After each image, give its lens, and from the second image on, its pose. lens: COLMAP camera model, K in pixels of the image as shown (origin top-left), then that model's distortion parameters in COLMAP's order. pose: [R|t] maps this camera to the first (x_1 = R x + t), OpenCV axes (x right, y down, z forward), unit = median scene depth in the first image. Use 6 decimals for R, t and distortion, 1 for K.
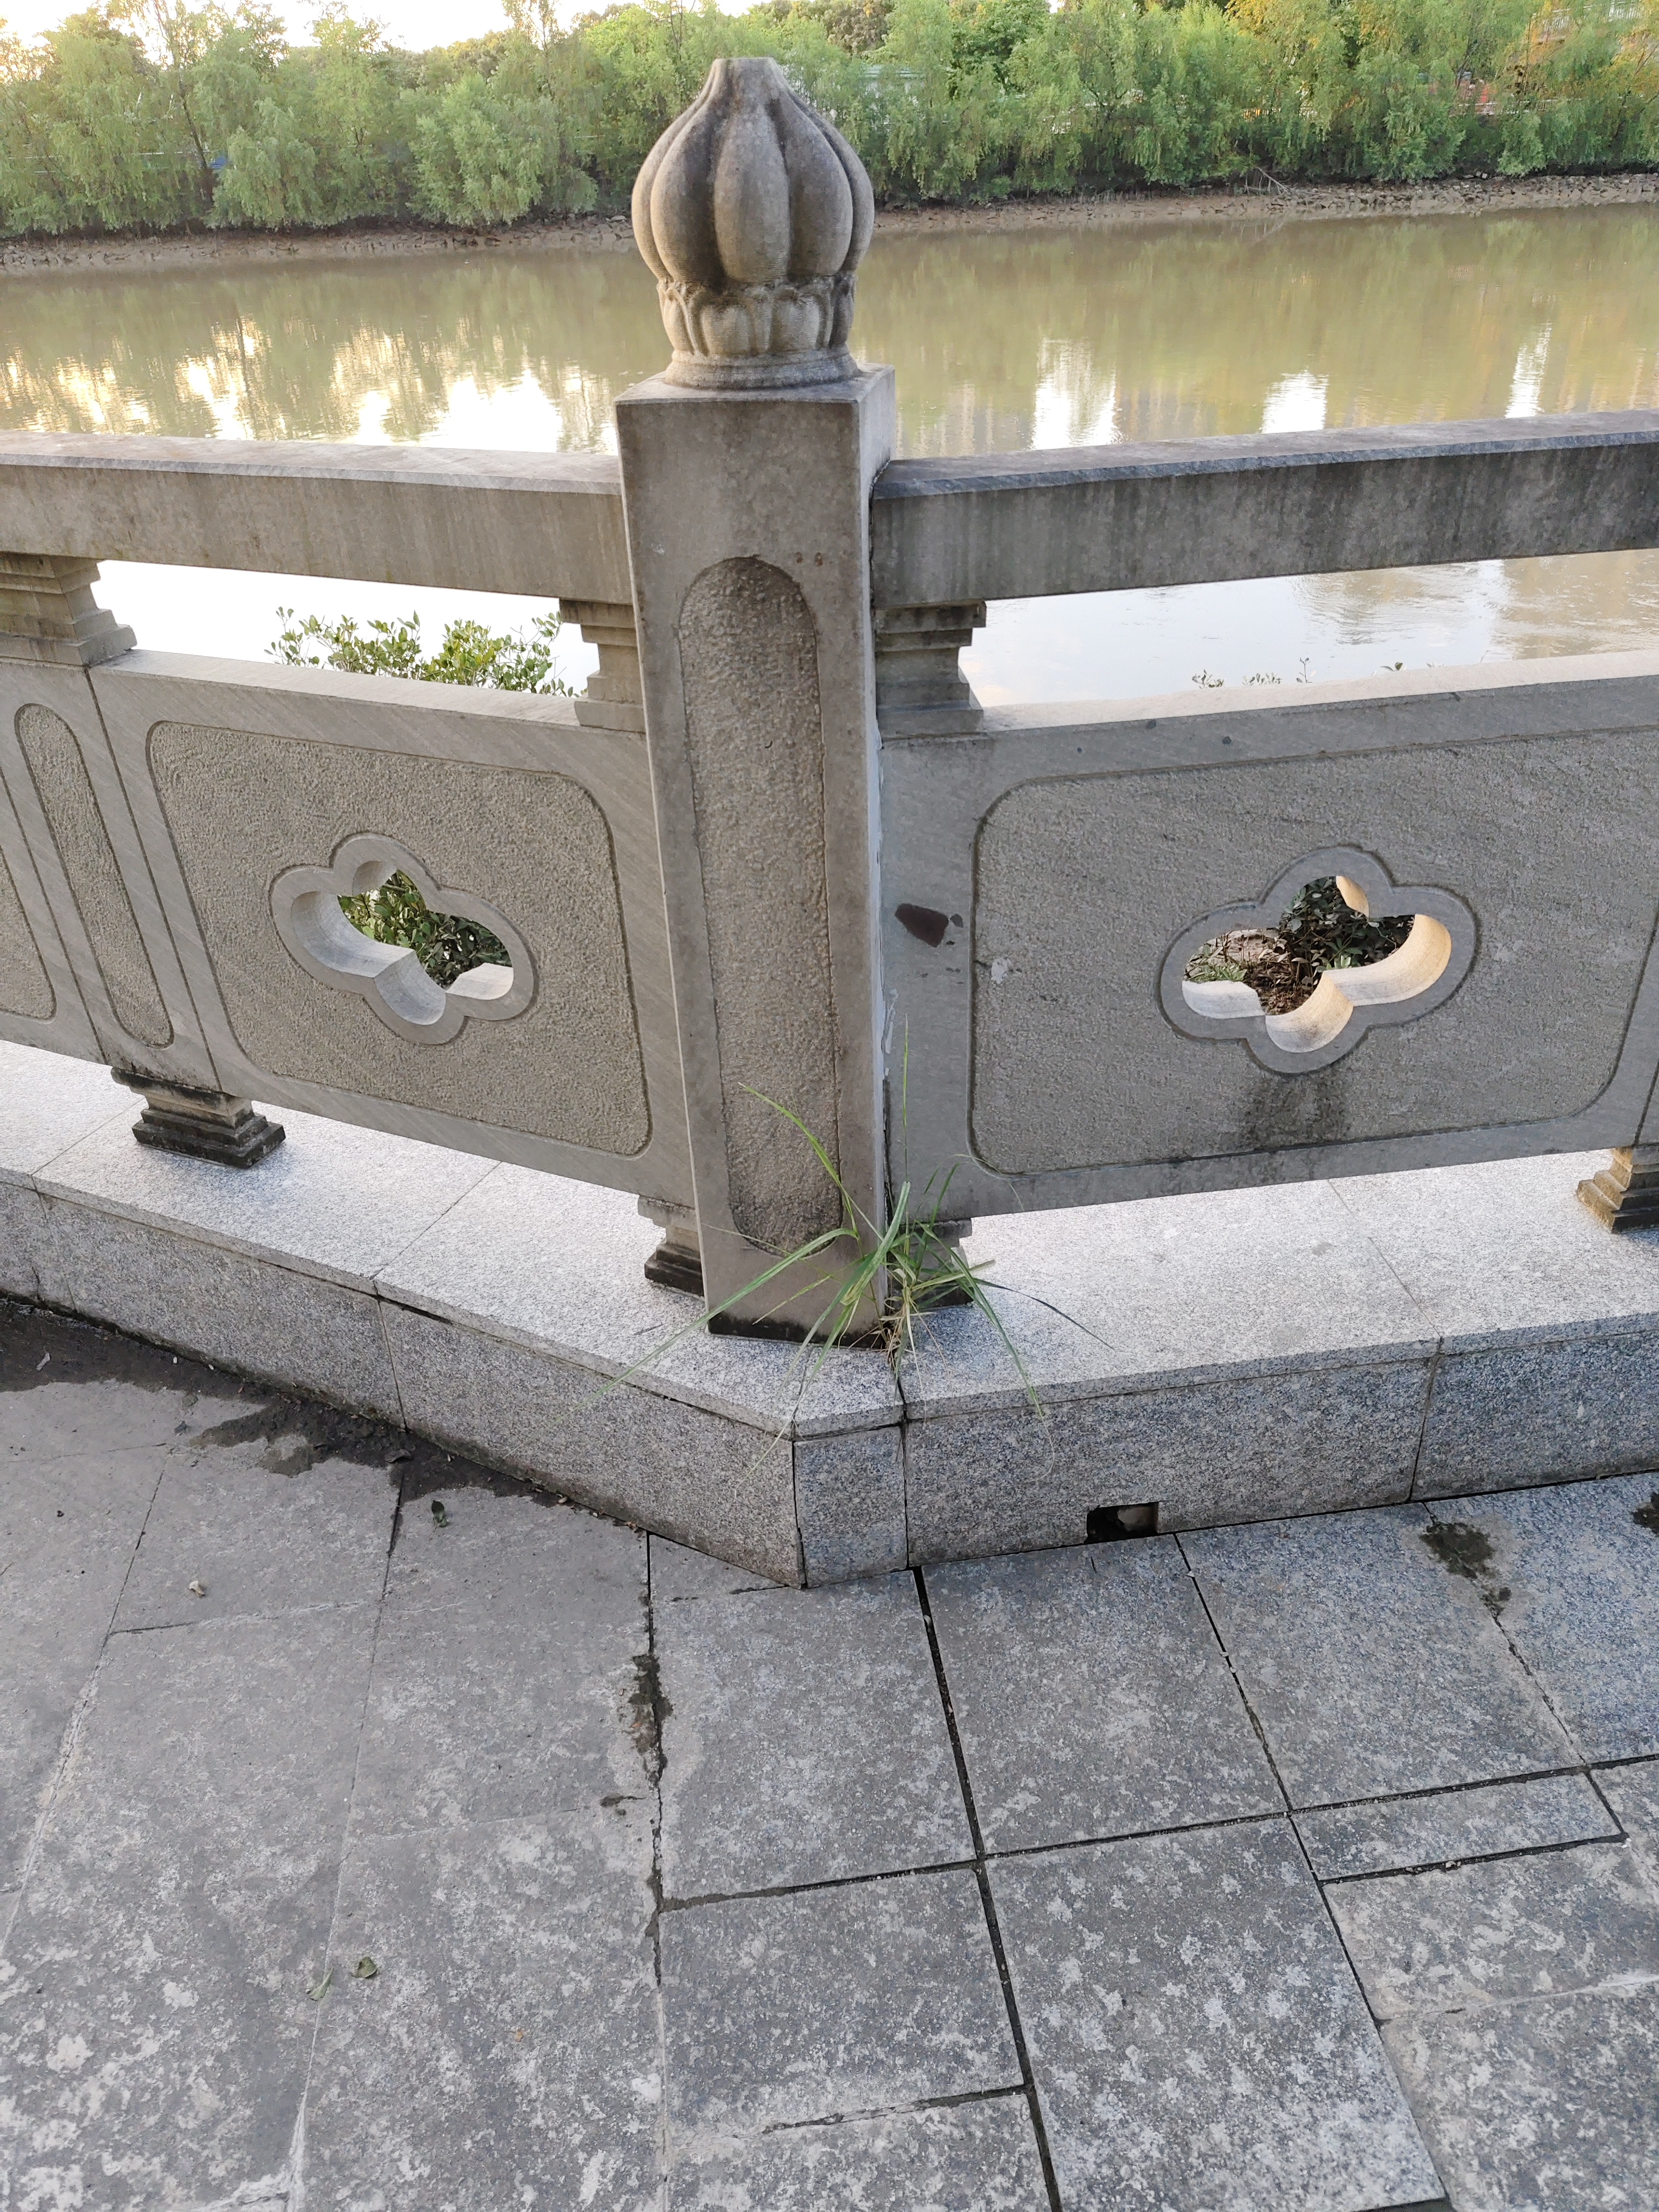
lens RADIAL K [[1511.1, 0, 826.1], [0, 1511.1, 1090.2], [0, 0, 1]] dist [0.044572, -0.053664]
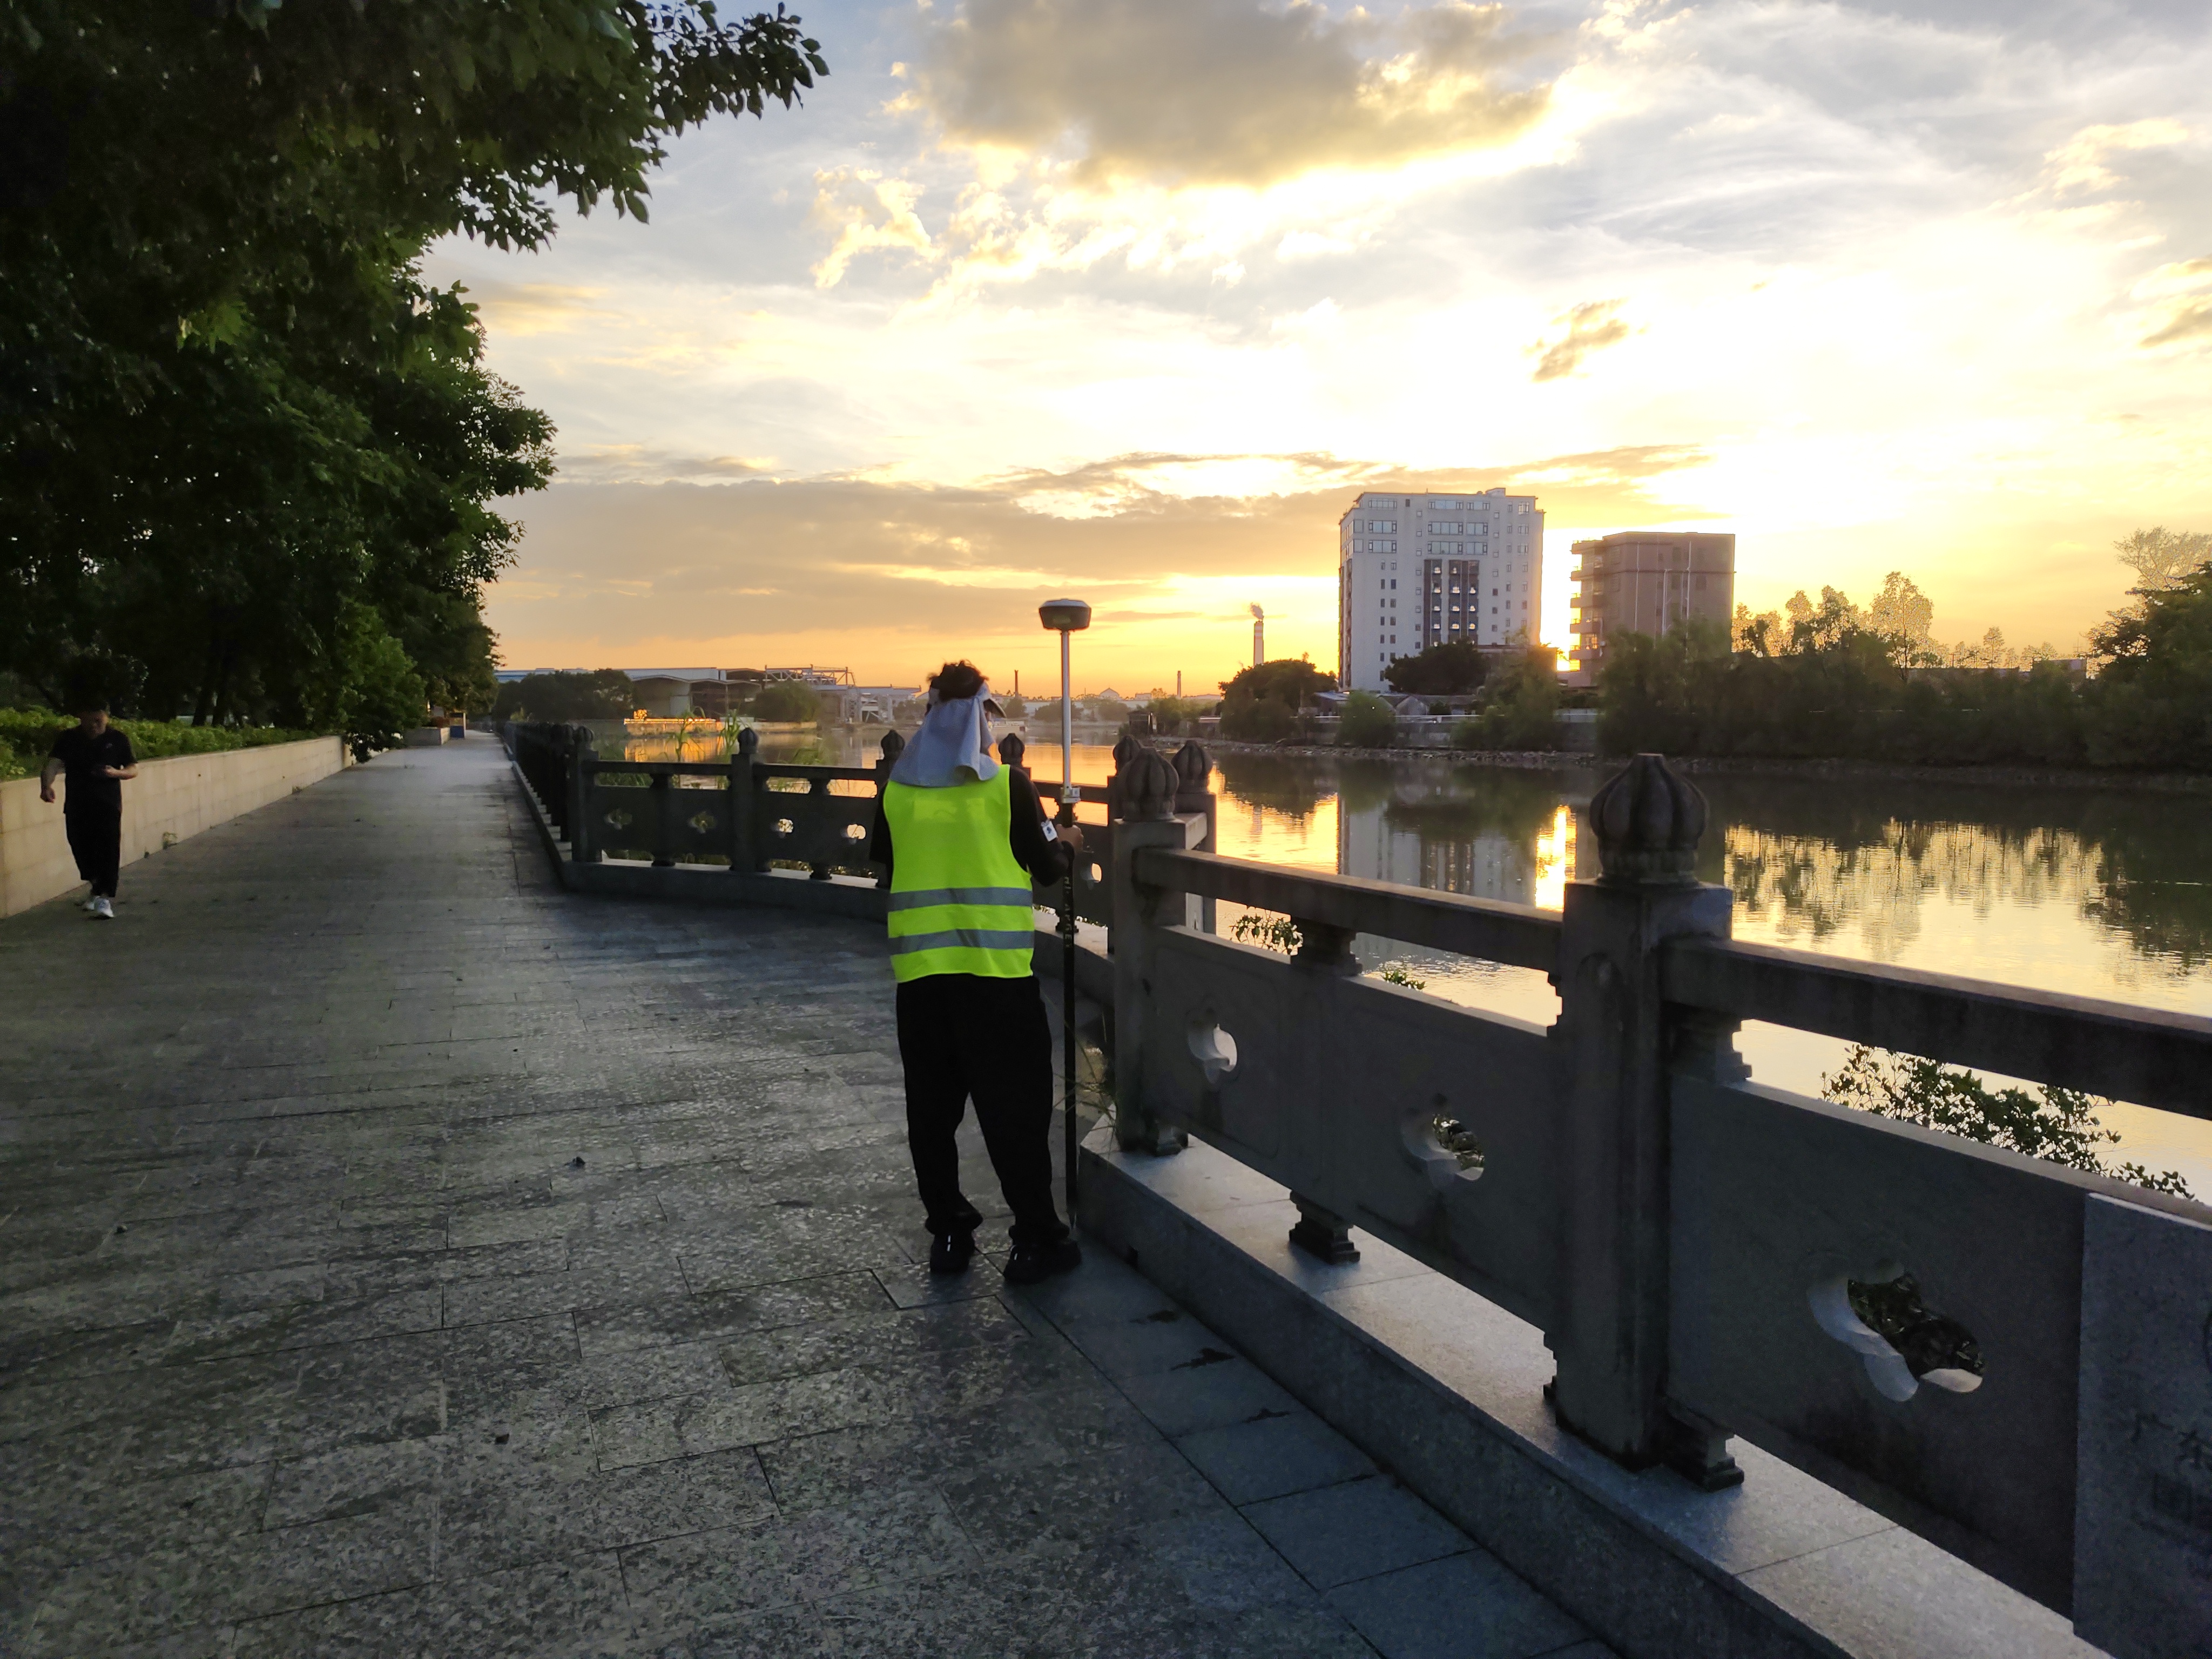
lens RADIAL K [[1506.1, 0, 1117.7], [0, 1506.1, 831.2], [0, 0, 1]] dist [0.055162, -0.042186]
pose [[0.278082, 0.108304, -0.954432, 2.405117], [-0.515841, 0.855027, -0.053271, -0.153695], [0.810295, 0.507149, 0.293635, -0.070938]]
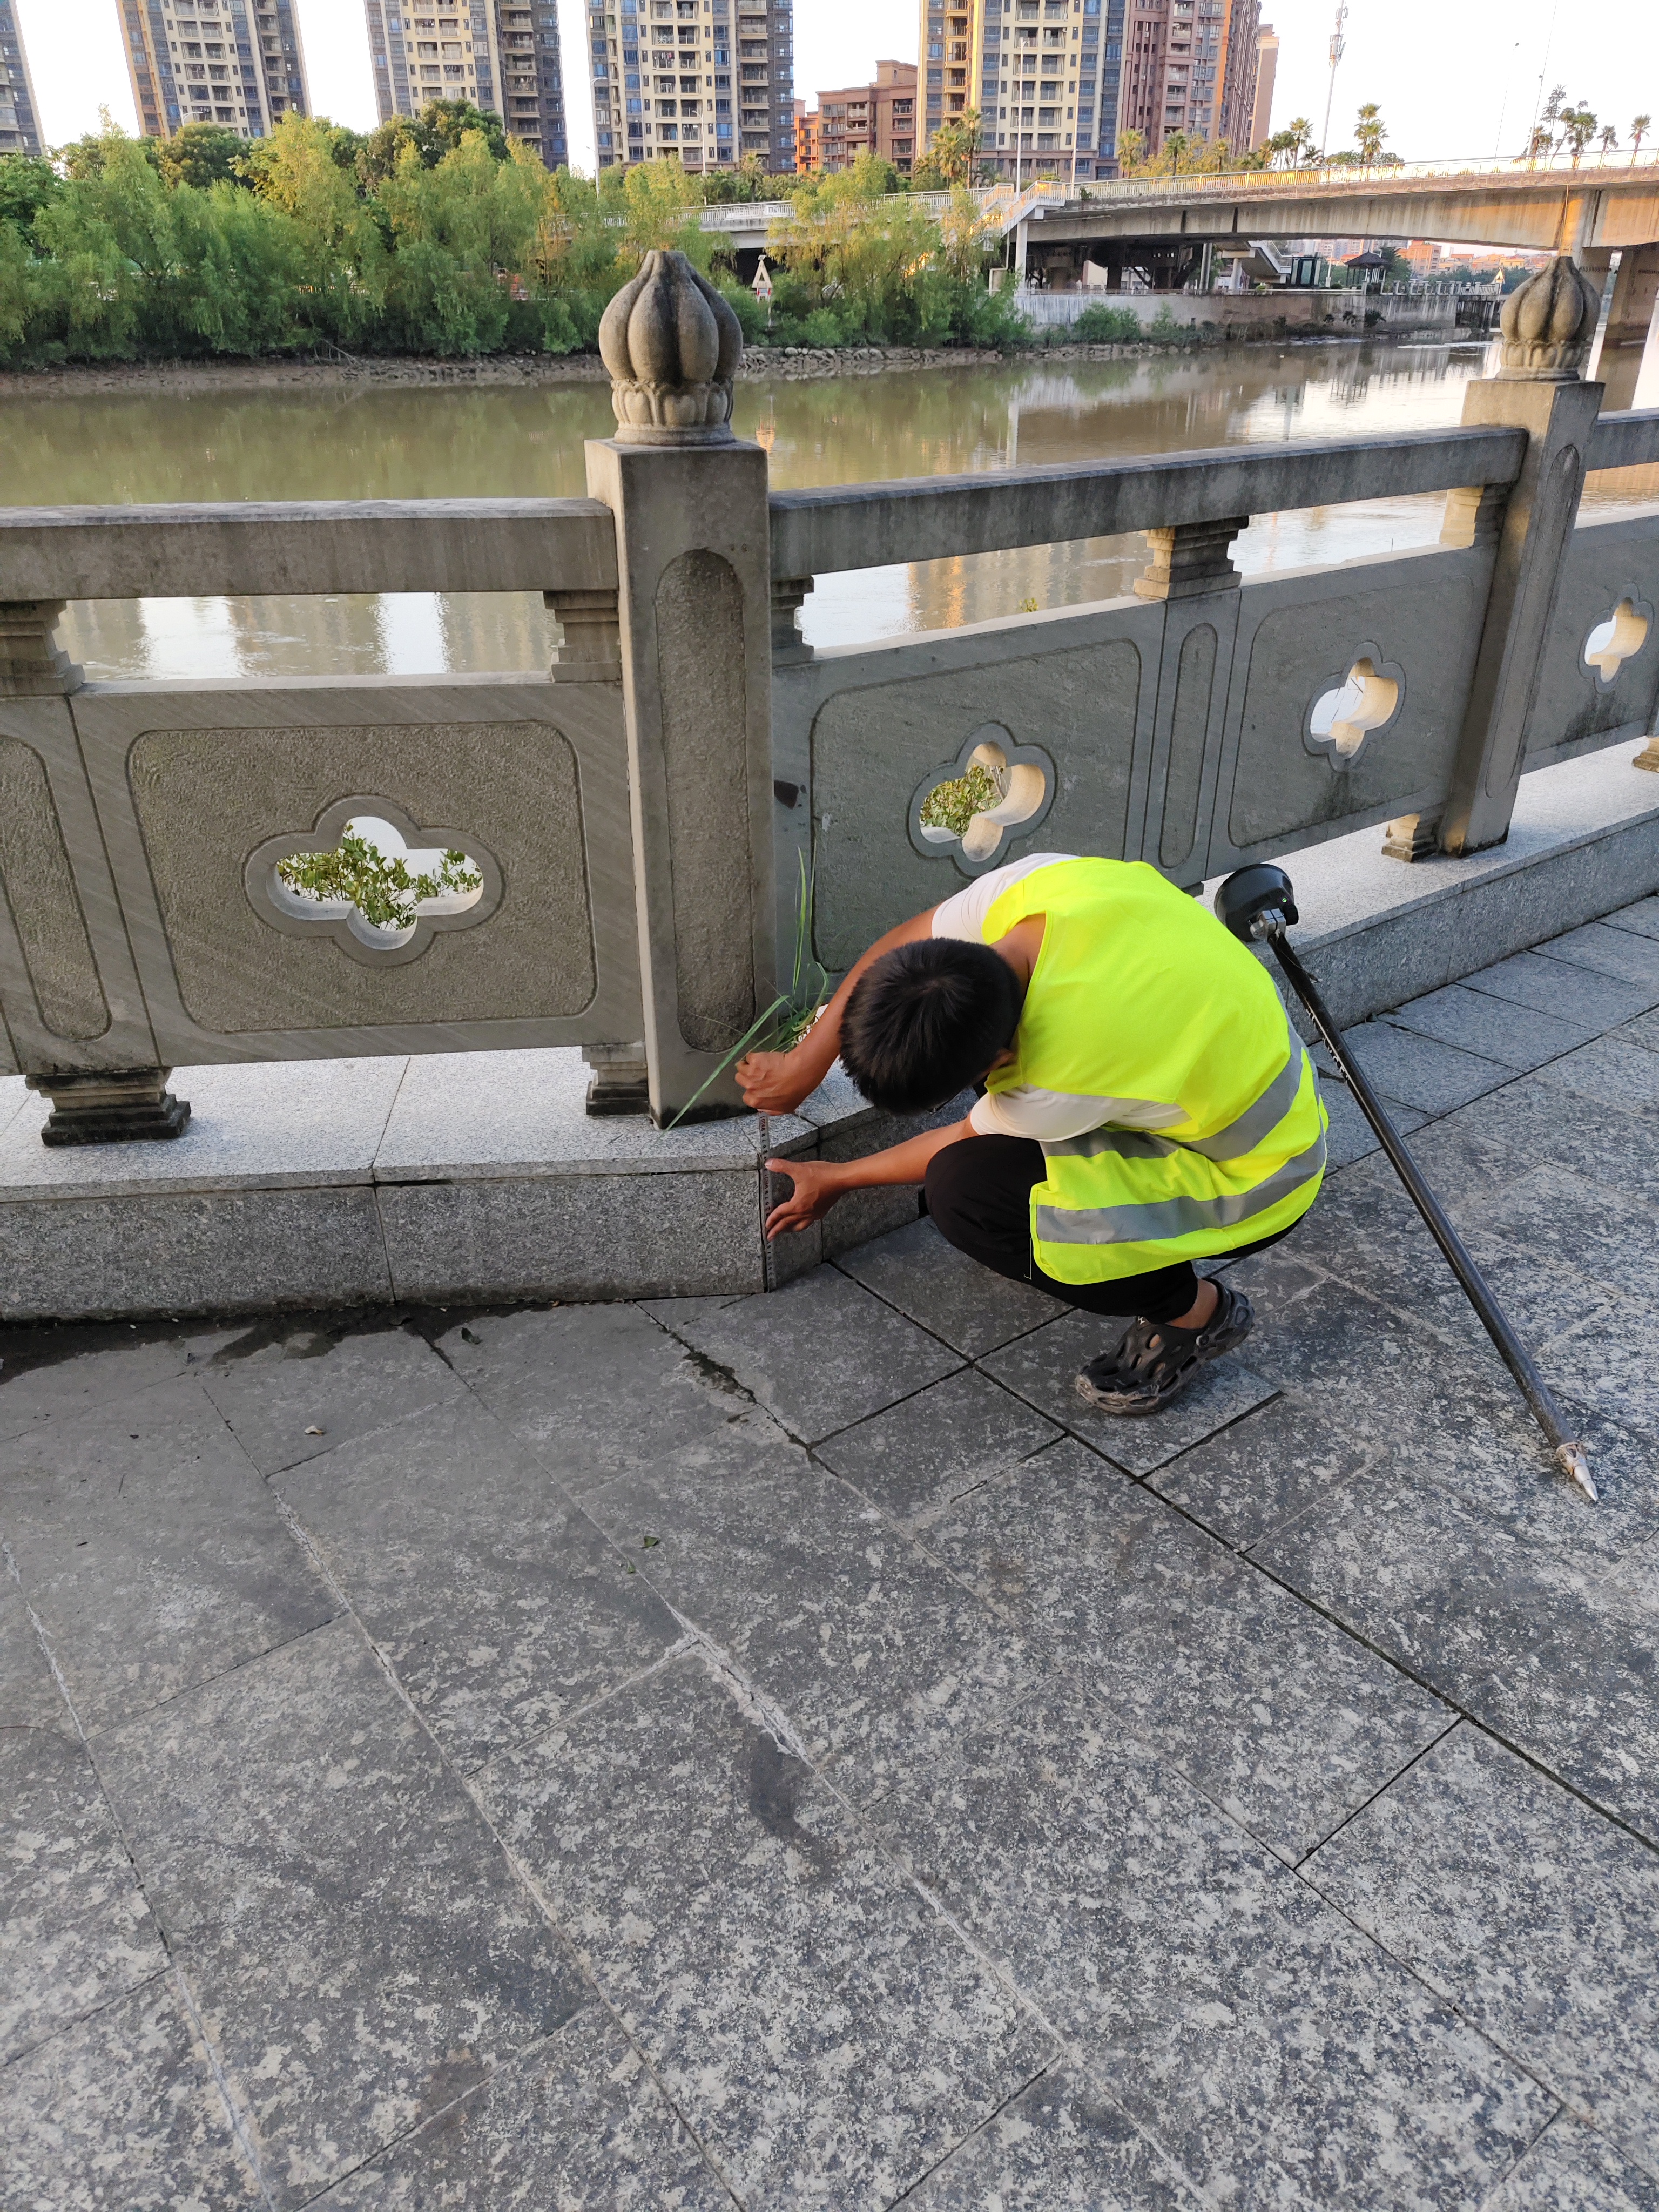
lens RADIAL K [[1509.8, 0, 836.9], [0, 1509.8, 1102.2], [0, 0, 1]] dist [0.040730, -0.040637]
pose [[0.860211, -0.207262, 0.465918, -0.562141], [0.244308, 0.969496, -0.019782, 0.198576], [-0.447606, 0.130844, 0.884607, -0.284139]]
